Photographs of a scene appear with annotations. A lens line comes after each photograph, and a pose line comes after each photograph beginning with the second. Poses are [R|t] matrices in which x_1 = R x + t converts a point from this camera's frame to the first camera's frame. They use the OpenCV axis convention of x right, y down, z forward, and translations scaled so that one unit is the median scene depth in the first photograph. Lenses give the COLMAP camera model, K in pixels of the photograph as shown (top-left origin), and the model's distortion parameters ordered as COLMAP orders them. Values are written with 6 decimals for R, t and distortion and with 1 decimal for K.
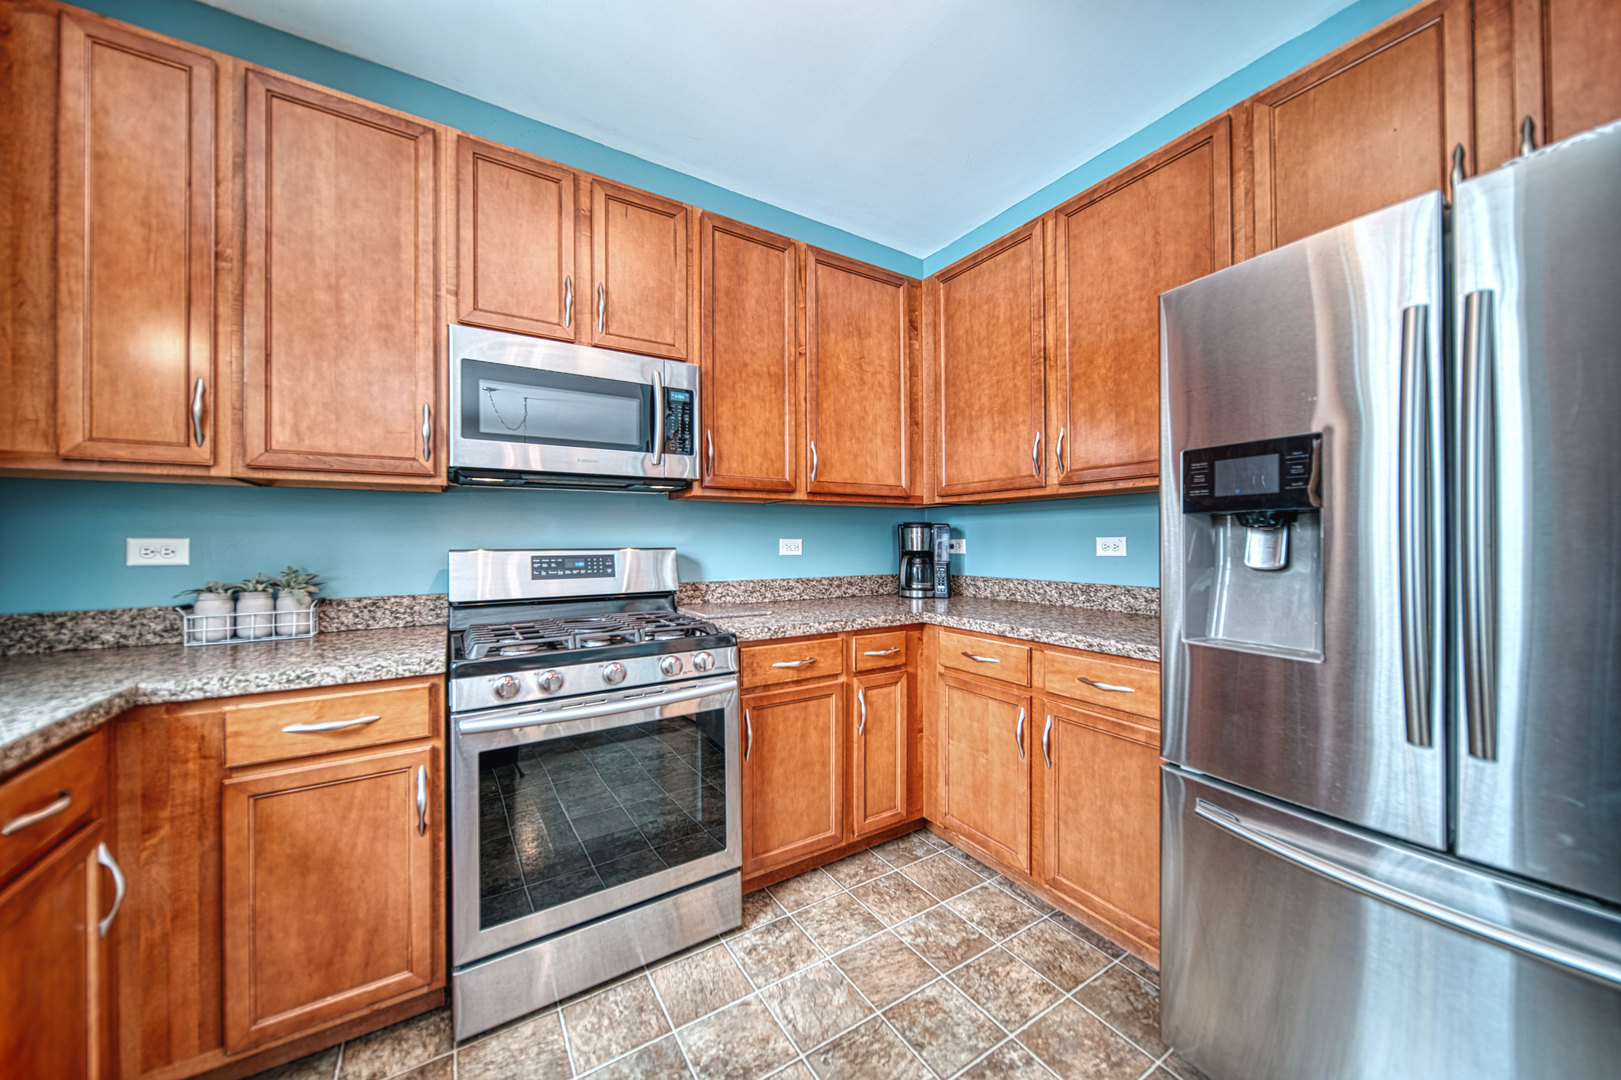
lens RADIAL K [[559.0, 0, 783.4], [0, 559.0, 538.2], [0, 0, 1]] dist [0.001219, -0.001959]
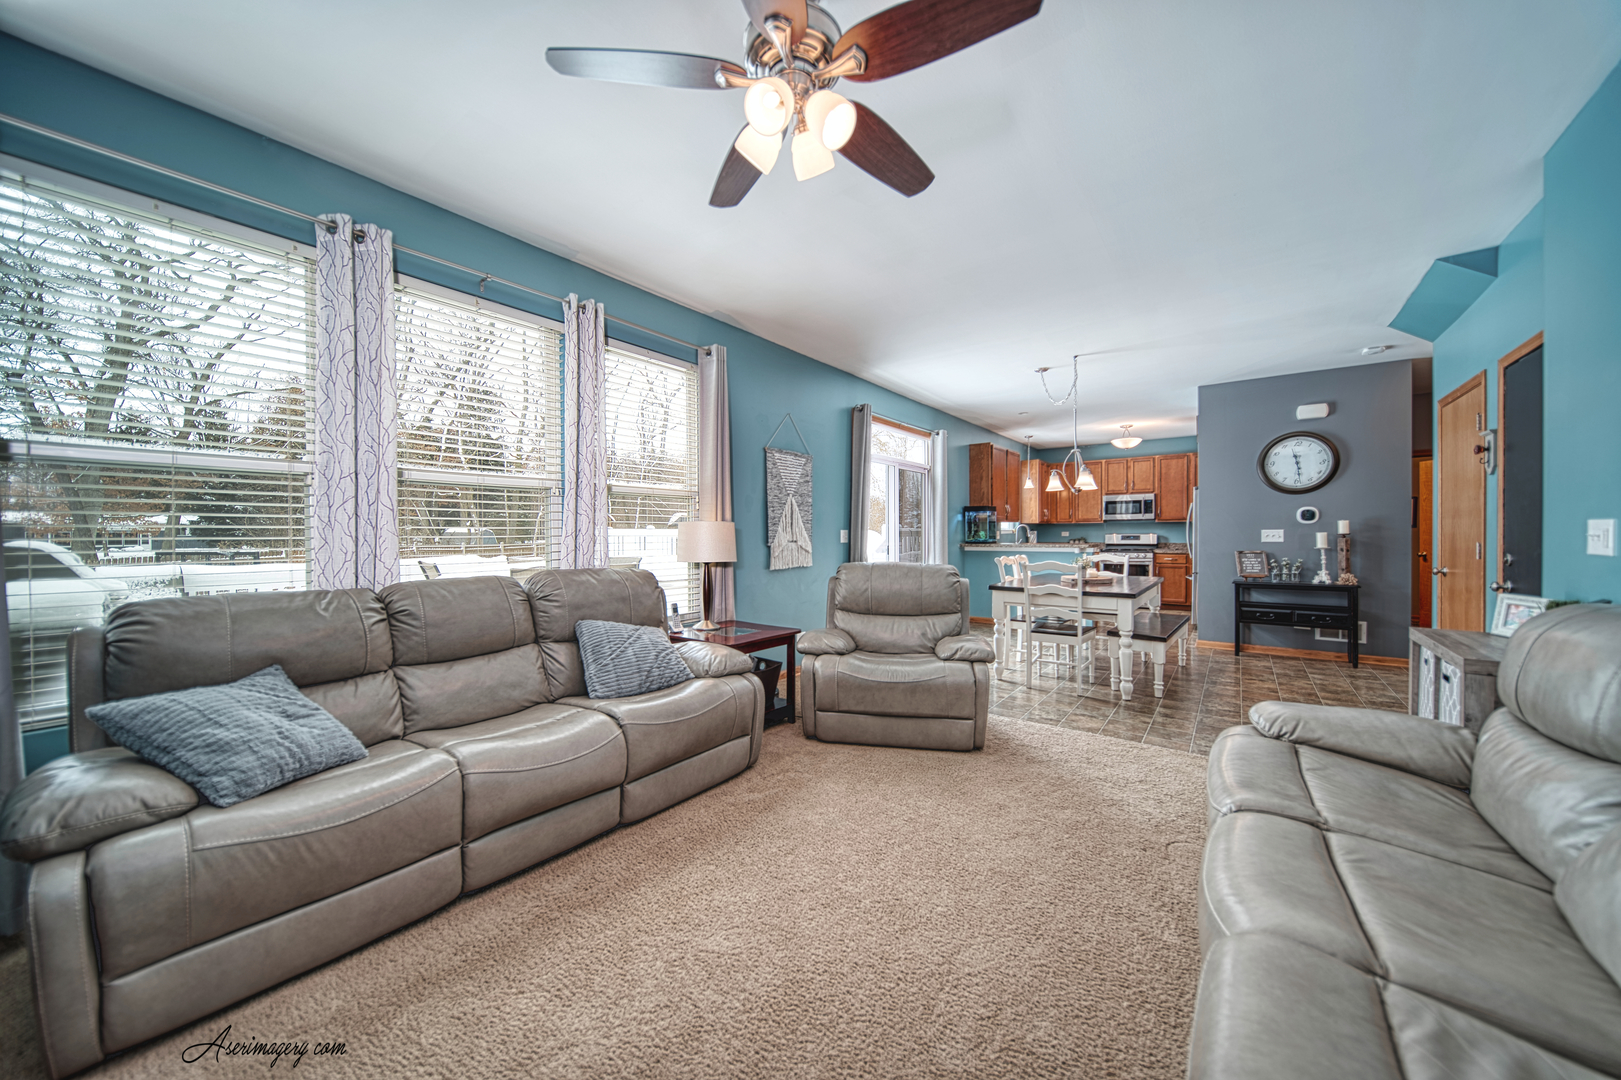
lens RADIAL K [[563.4, 0, 814.6], [0, 563.4, 536.5], [0, 0, 1]] dist [0.000933, -0.000213]
pose [[0.352212, 0.006085, -0.935900, 3.497244], [0.007365, 0.999930, 0.009273, -0.025605], [0.935891, -0.010159, 0.352143, -3.541056]]
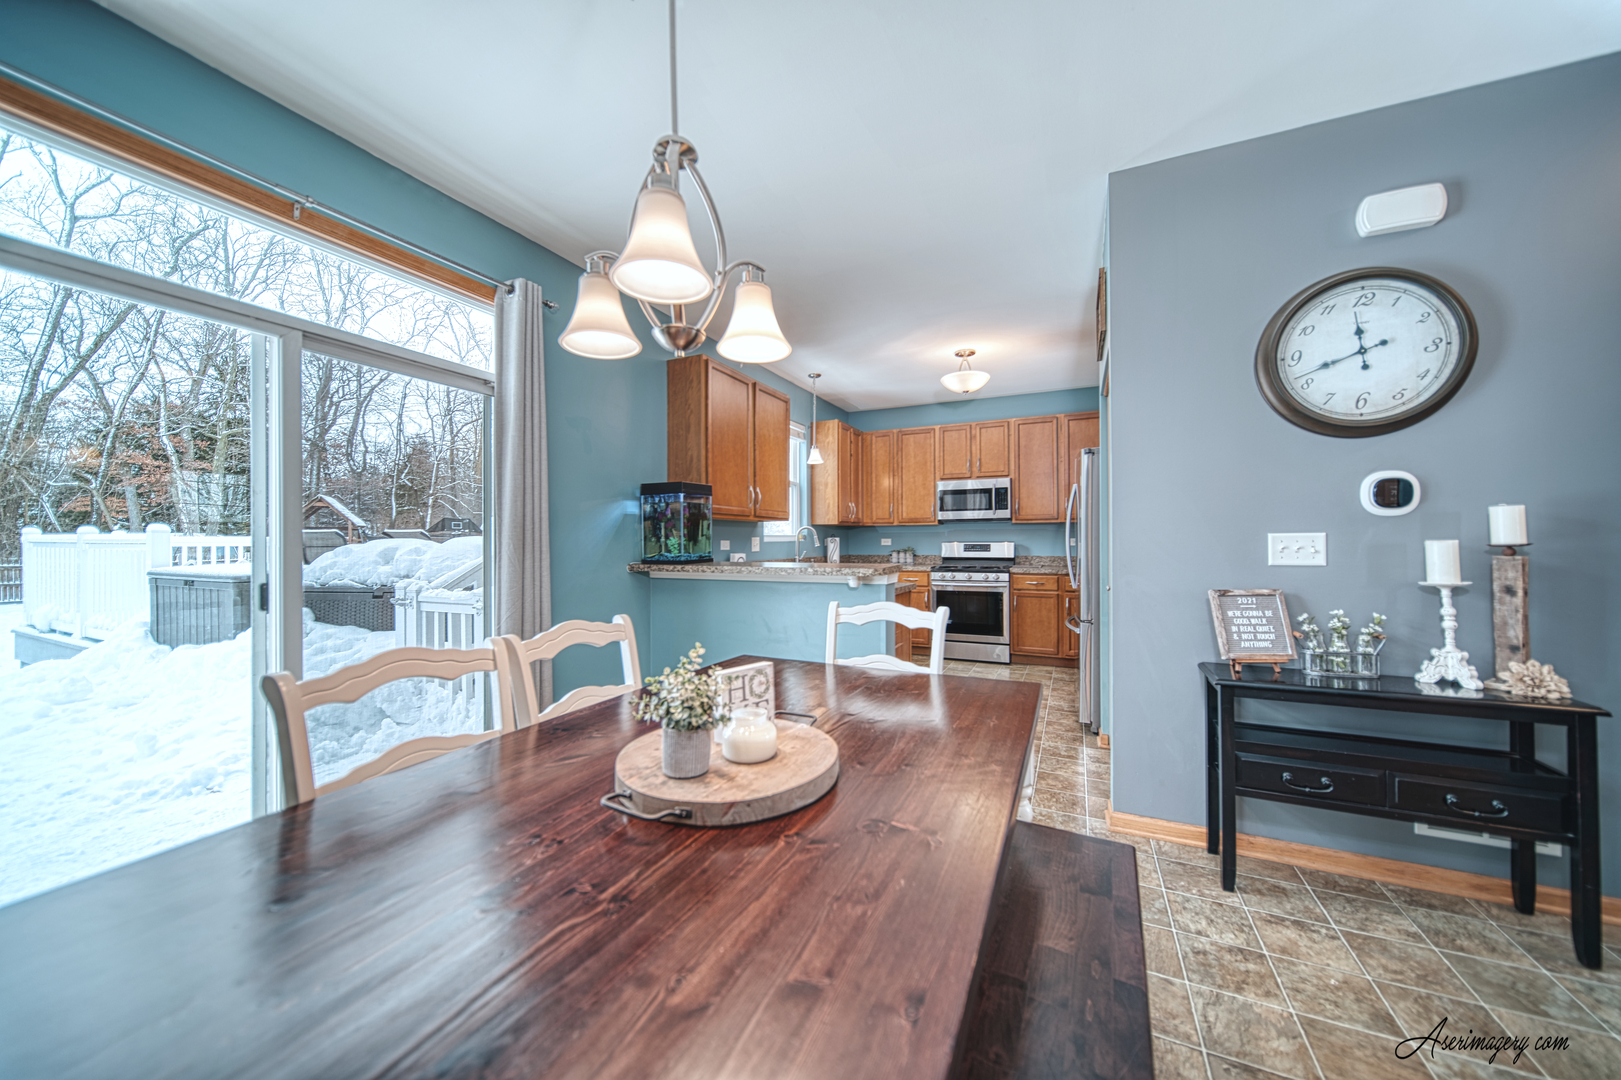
lens RADIAL K [[563.4, 0, 814.6], [0, 563.4, 536.5], [0, 0, 1]] dist [0.000933, -0.000213]
pose [[0.539573, -0.004122, -0.841929, 1.906495], [0.005569, 0.999984, -0.001327, -0.011955], [0.841920, -0.003973, 0.539587, -1.537910]]
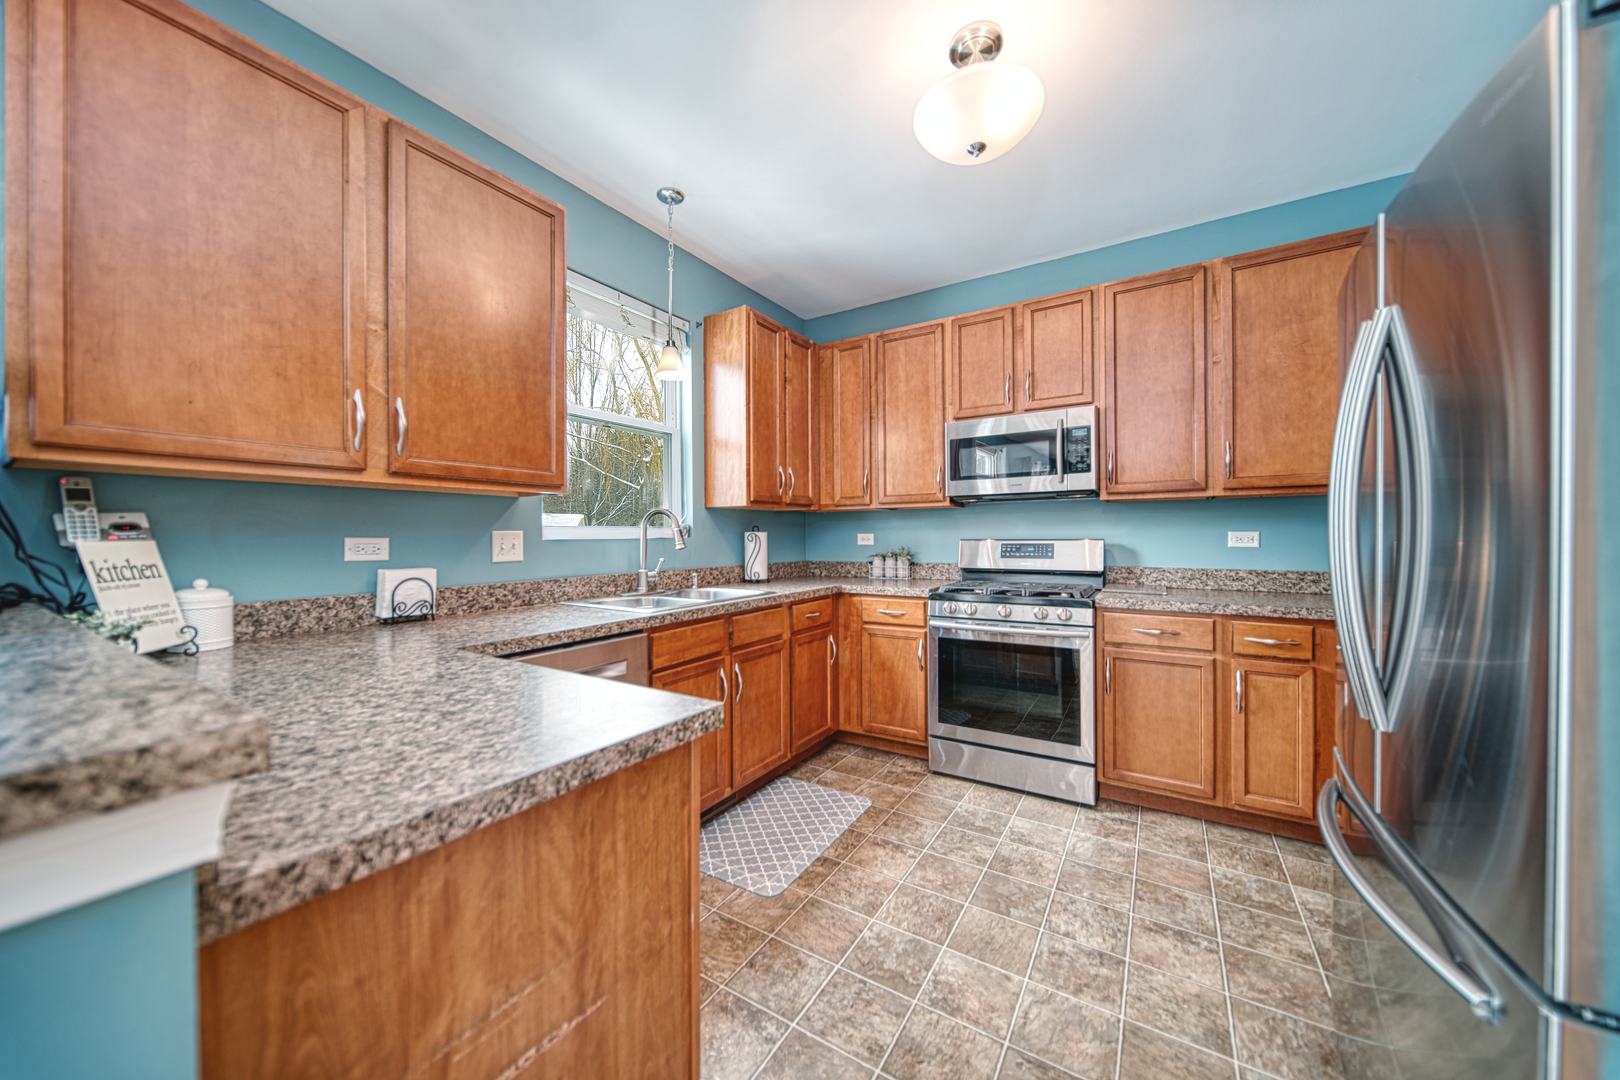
lens RADIAL K [[565.8, 0, 803.2], [0, 565.8, 537.4], [0, 0, 1]] dist [0.000653, 0.000029]
pose [[0.424572, 0.002641, -0.905390, 0.872185], [0.008314, 0.999942, 0.006816, -0.002533], [0.905356, -0.010421, 0.424526, -0.257084]]
